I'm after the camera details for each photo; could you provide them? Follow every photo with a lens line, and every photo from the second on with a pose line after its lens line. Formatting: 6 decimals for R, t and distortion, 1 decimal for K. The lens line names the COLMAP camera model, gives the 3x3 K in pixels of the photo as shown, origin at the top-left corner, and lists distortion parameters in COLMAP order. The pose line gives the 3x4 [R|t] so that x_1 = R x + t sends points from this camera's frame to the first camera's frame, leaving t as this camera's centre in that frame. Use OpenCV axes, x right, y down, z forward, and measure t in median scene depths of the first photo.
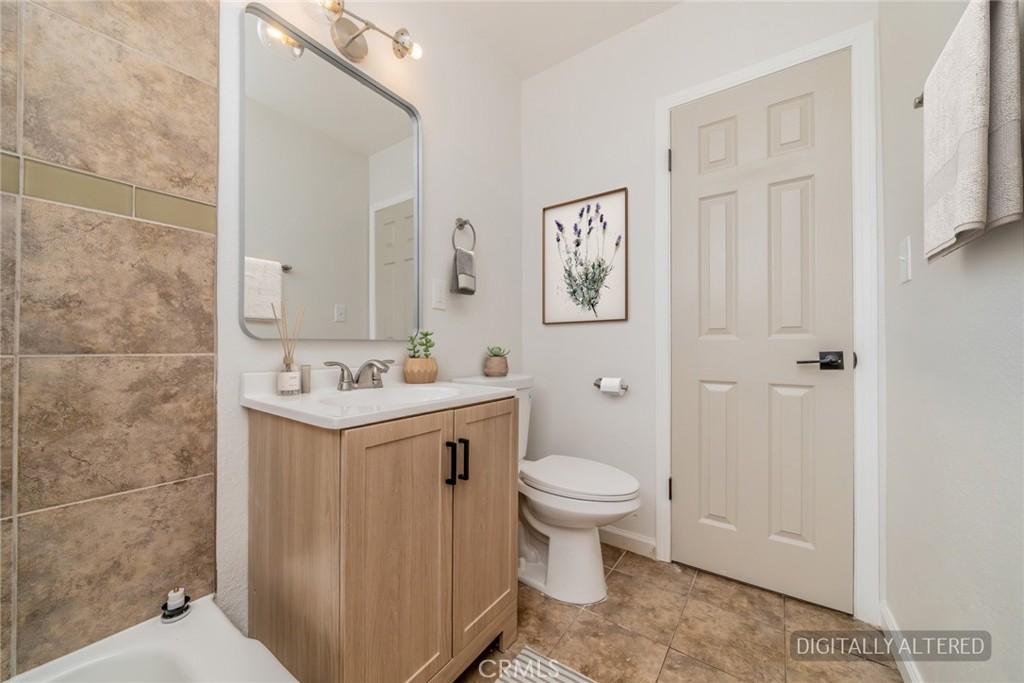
lens RADIAL K [[364.5, 0, 514.9], [0, 364.5, 343.7], [0, 0, 1]] dist [-0.004577, 0.000352]
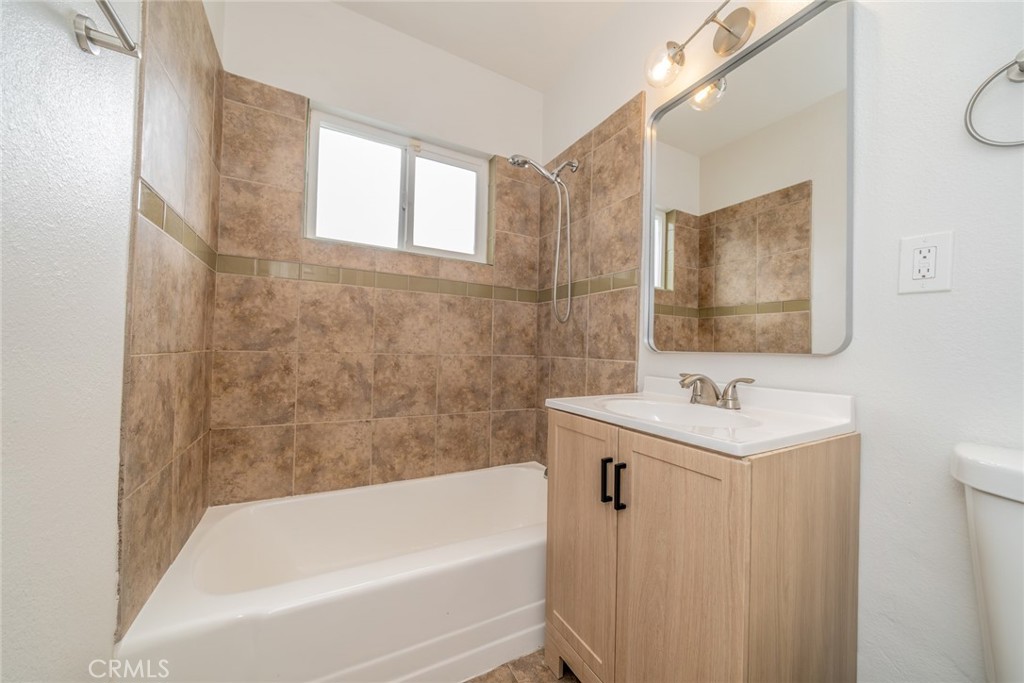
lens RADIAL K [[364.5, 0, 512.6], [0, 364.5, 343.5], [0, 0, 1]] dist [-0.004577, 0.000352]
pose [[-0.439717, -0.025923, -0.897762, 0.853026], [-0.016551, 0.999648, -0.020759, -0.009201], [0.897984, 0.005731, -0.439991, 1.259507]]
